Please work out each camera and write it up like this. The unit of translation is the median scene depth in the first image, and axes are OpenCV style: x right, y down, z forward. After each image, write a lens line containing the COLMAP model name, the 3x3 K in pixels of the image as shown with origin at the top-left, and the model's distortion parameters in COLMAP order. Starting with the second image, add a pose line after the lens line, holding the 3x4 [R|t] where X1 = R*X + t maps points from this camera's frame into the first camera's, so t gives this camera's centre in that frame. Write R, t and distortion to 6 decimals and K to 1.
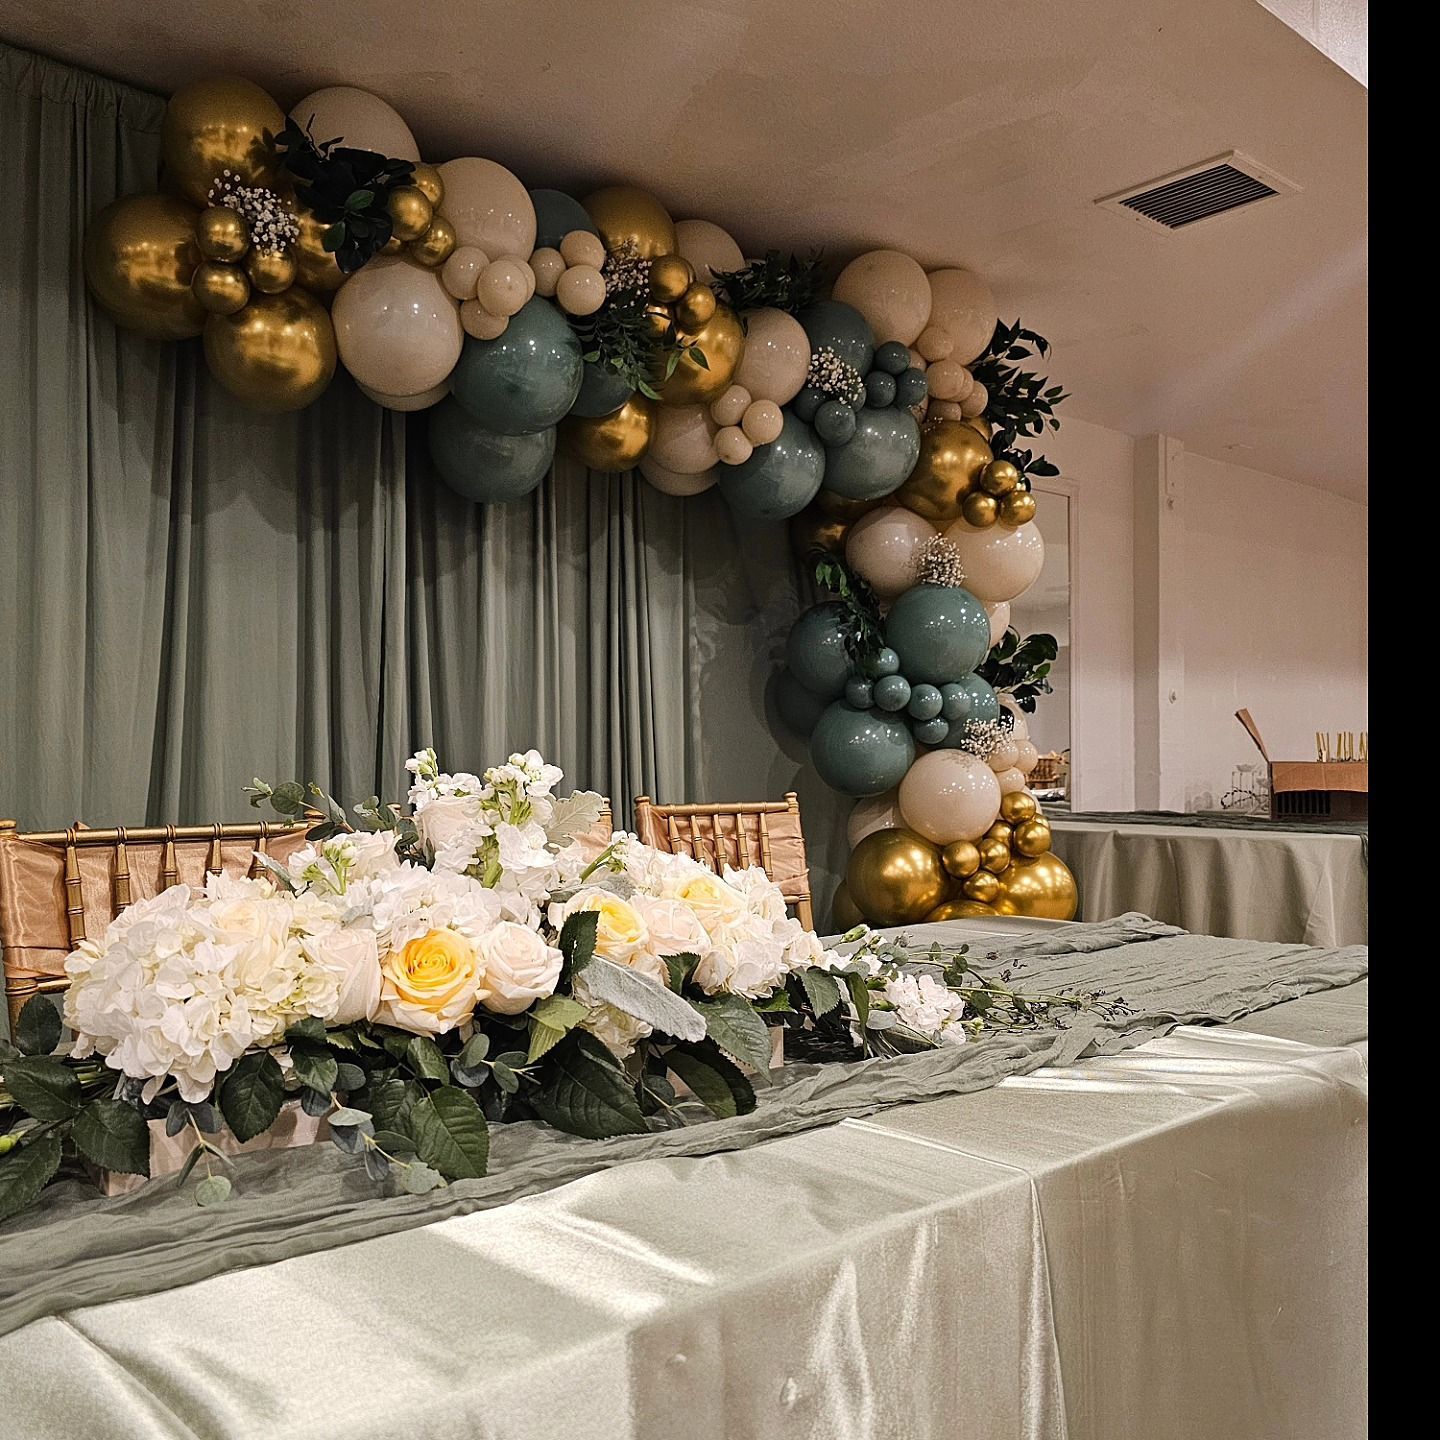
lens RADIAL K [[1293.2, 0, 644.1], [0, 1293.2, 698.1], [0, 0, 1]] dist [0.038838, -0.001802]
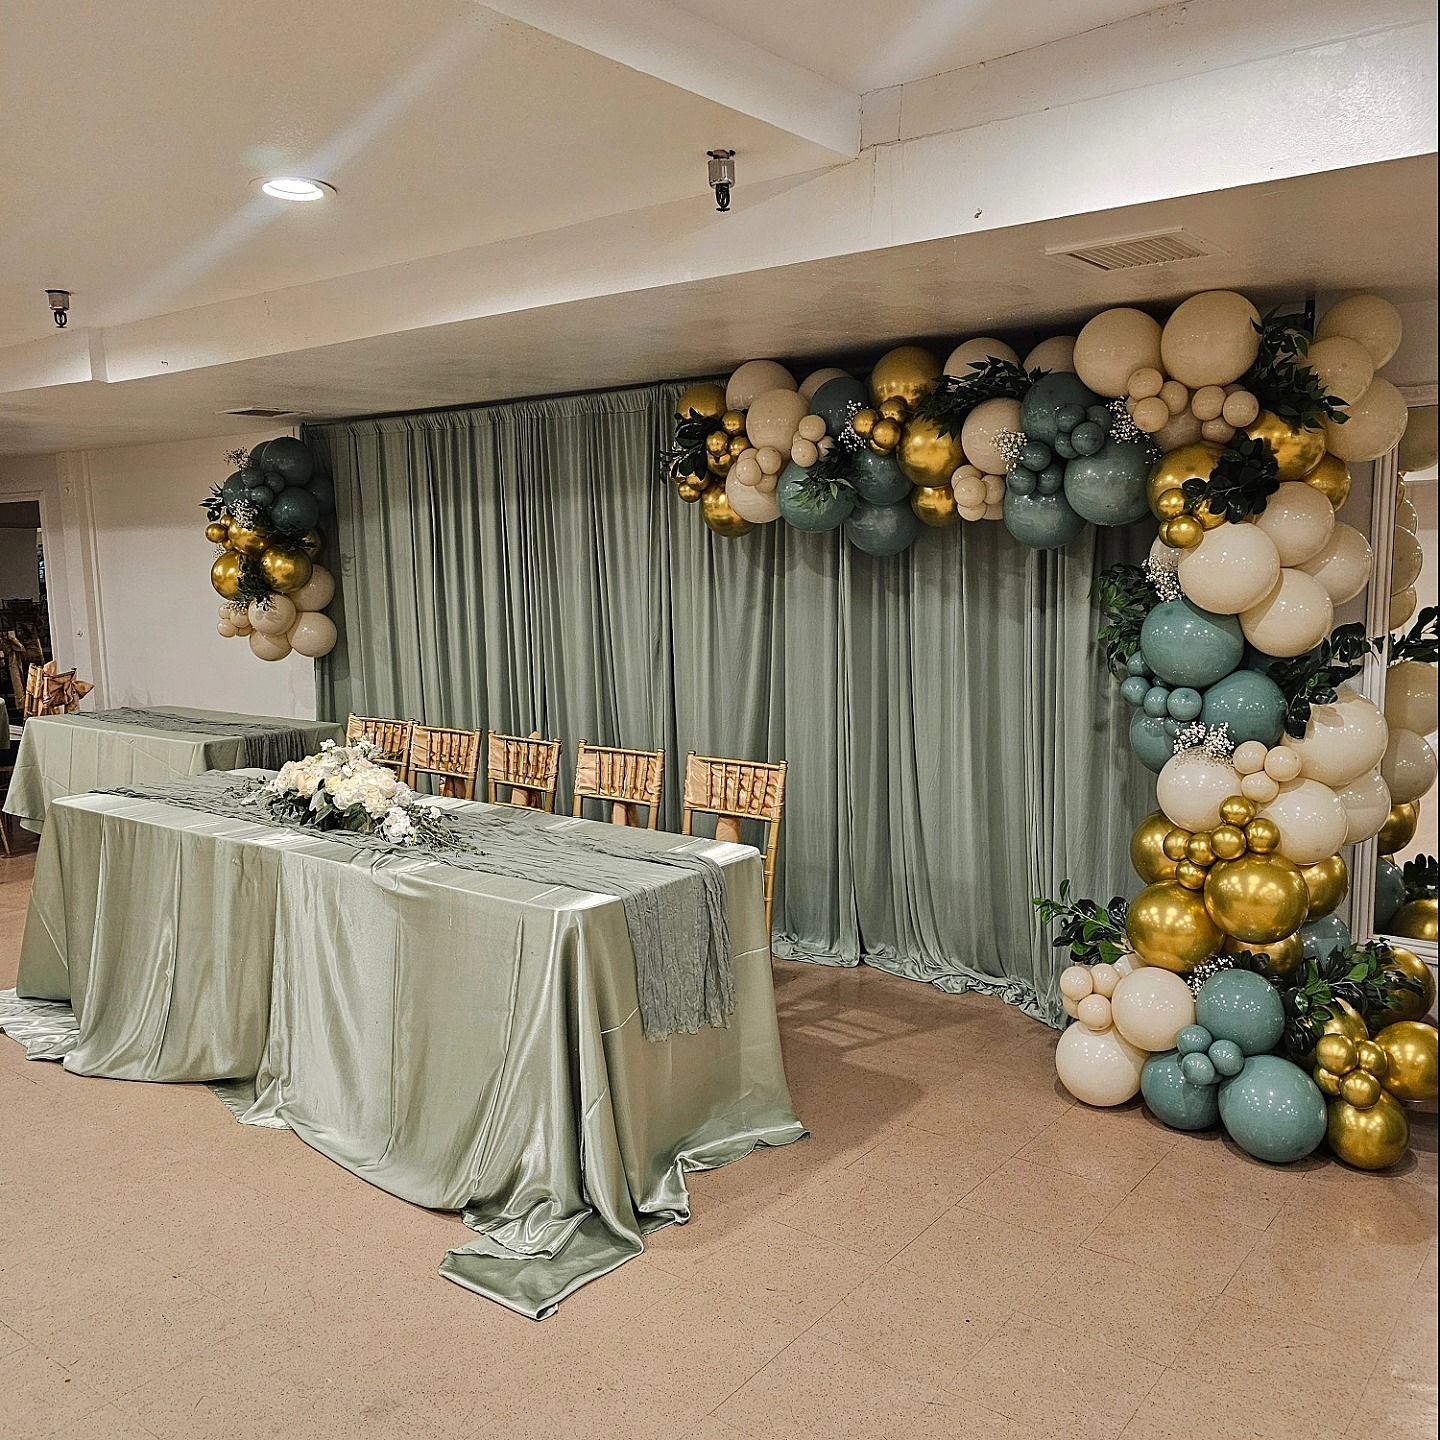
lens RADIAL K [[1281.5, 0, 720.0], [0, 1281.5, 720.0], [0, 0, 1]] dist [0.050769, 0.010355]
pose [[0.216523, 0.129027, -0.967714, 1.332594], [0.049728, 0.988484, 0.142922, -0.176121], [0.975010, -0.079068, 0.207614, 0.427418]]
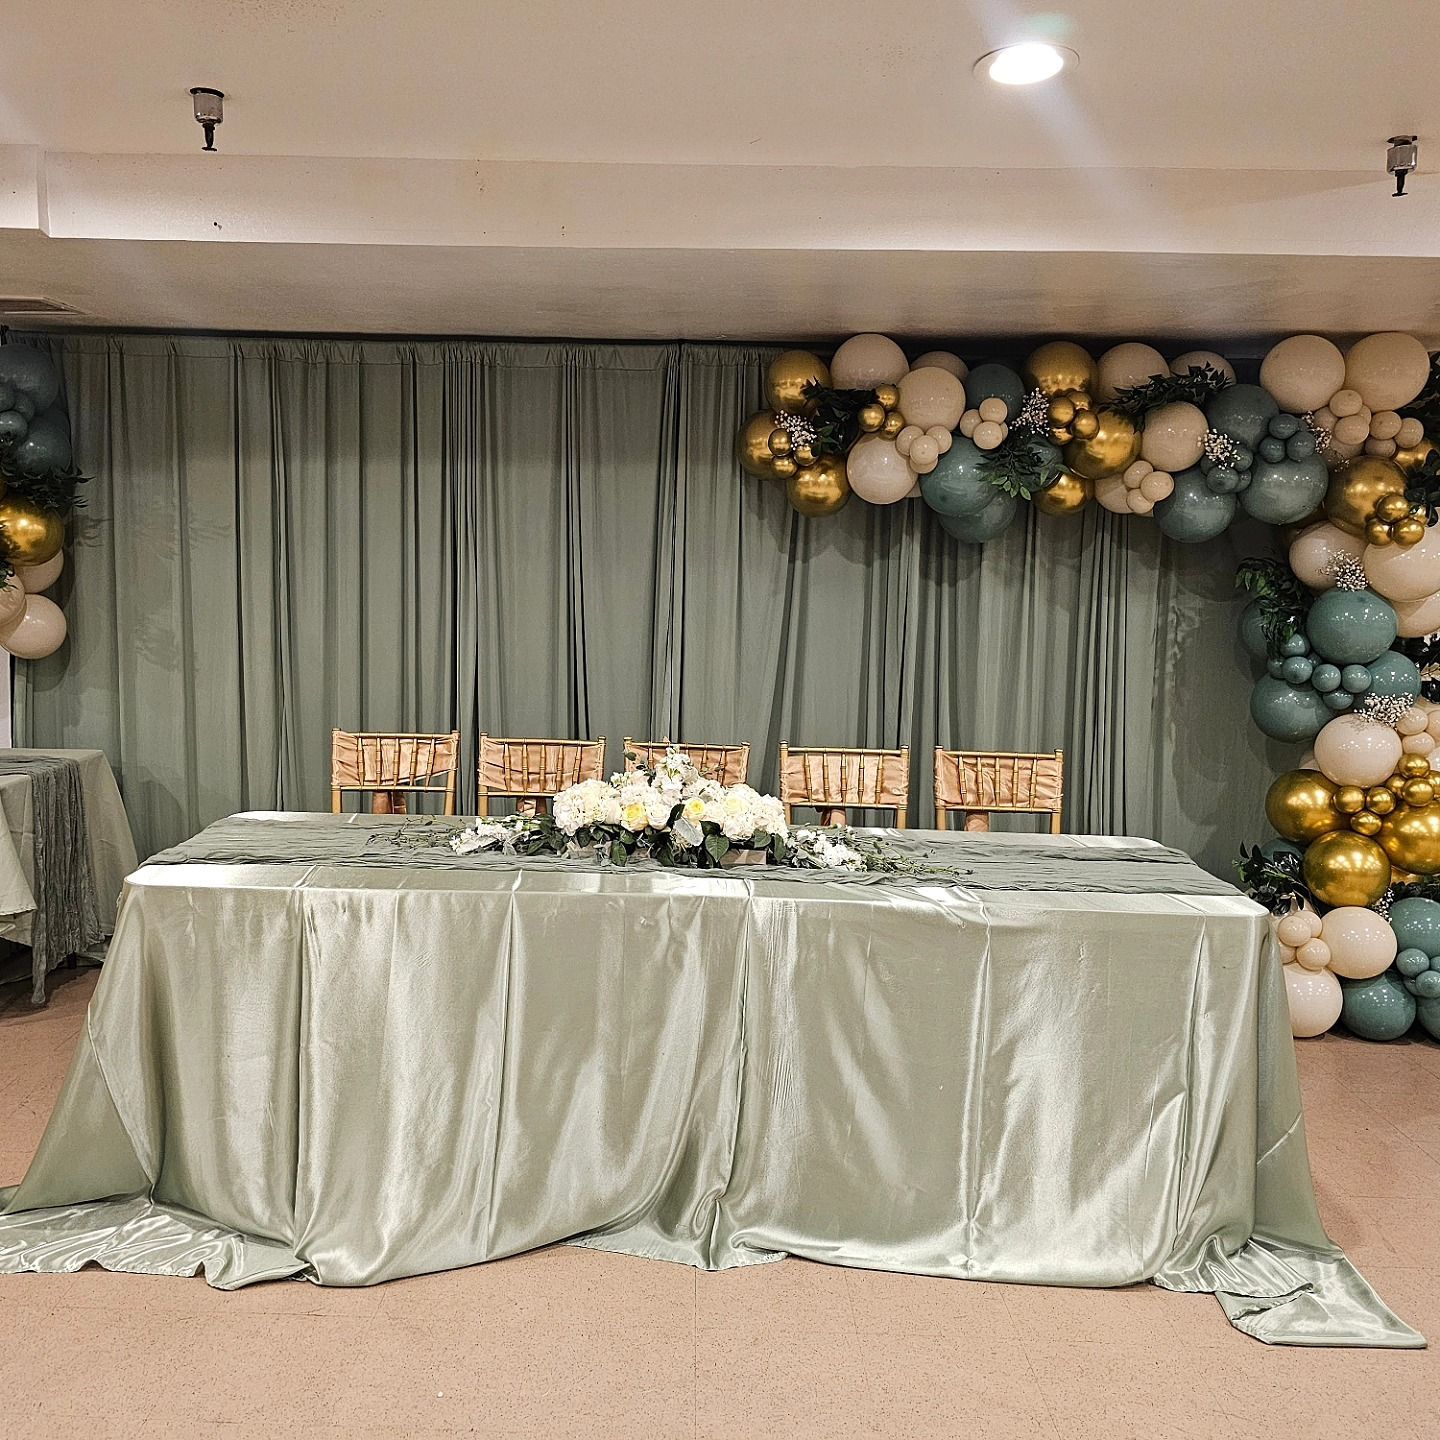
lens RADIAL K [[1293.2, 0, 644.1], [0, 1293.2, 698.1], [0, 0, 1]] dist [0.038838, -0.001802]
pose [[0.750525, 0.093885, -0.654139, 0.616867], [-0.000503, 0.989938, 0.141503, -0.178093], [0.660842, -0.105873, 0.743020, -0.474002]]
